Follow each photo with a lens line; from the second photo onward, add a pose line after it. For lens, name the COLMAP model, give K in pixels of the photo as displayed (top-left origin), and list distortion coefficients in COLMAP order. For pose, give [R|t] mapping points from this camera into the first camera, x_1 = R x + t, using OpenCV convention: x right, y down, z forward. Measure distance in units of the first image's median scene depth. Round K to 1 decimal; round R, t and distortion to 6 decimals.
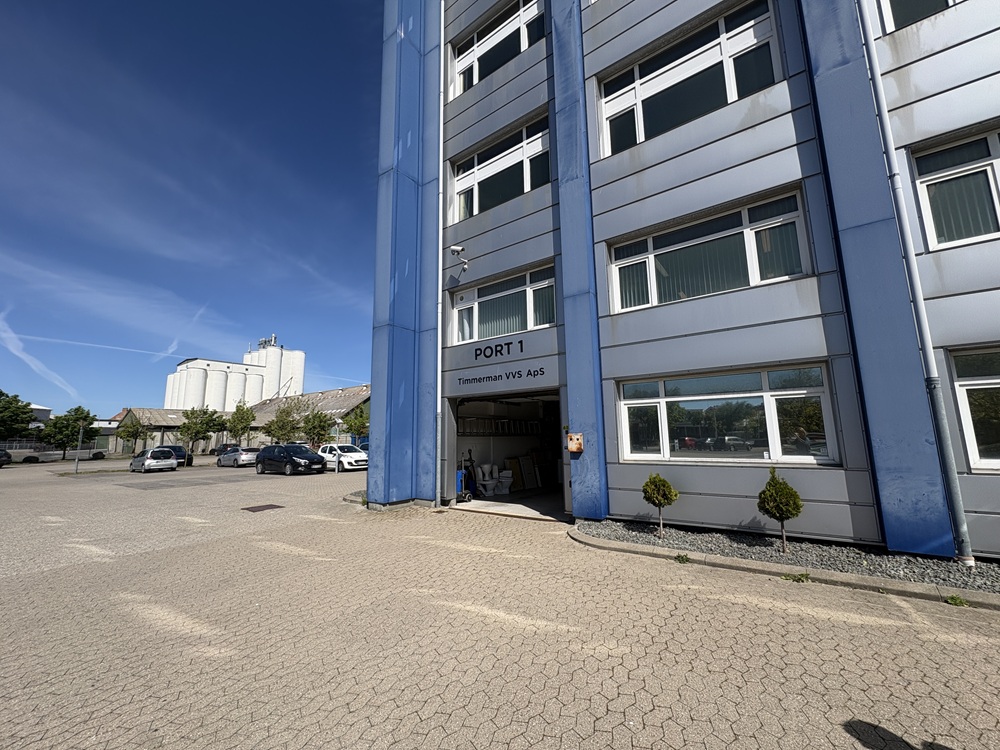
lens RADIAL K [[397.4, 0, 498.6], [0, 397.4, 375.6], [0, 0, 1]] dist [0.000230, 0.000209]
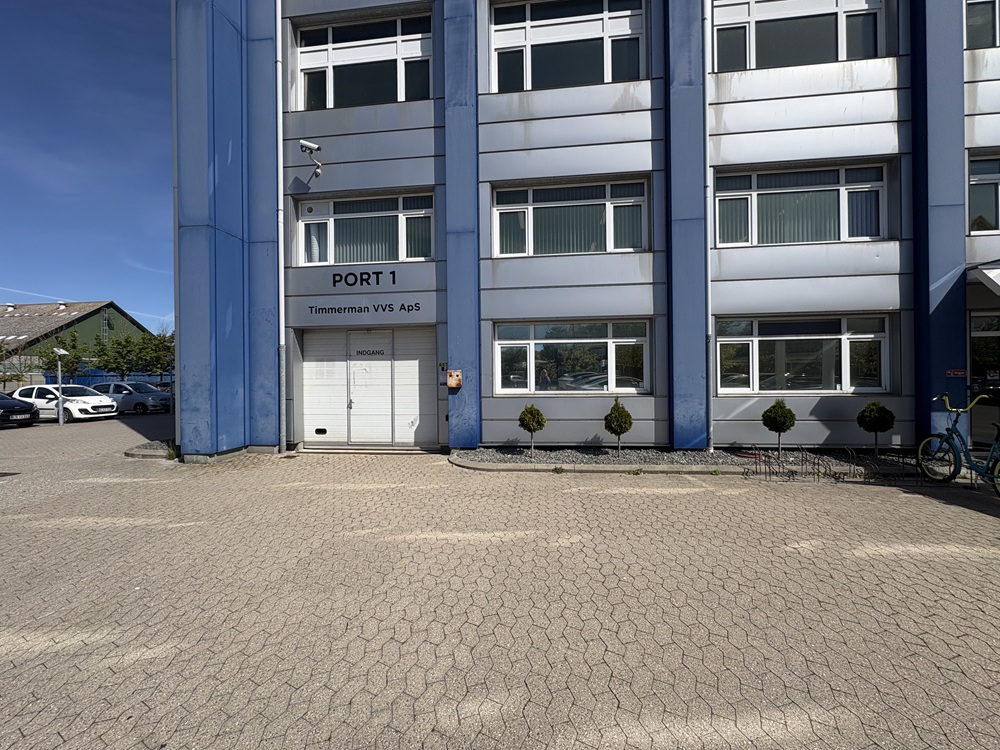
lens RADIAL K [[397.4, 0, 500.1], [0, 397.4, 375.5], [0, 0, 1]] dist [0.000230, 0.000209]
pose [[0.868945, 0.004659, 0.494887, -0.248248], [-0.077912, 0.988775, 0.127493, 0.020067], [-0.488738, -0.149342, 0.859553, 0.053906]]
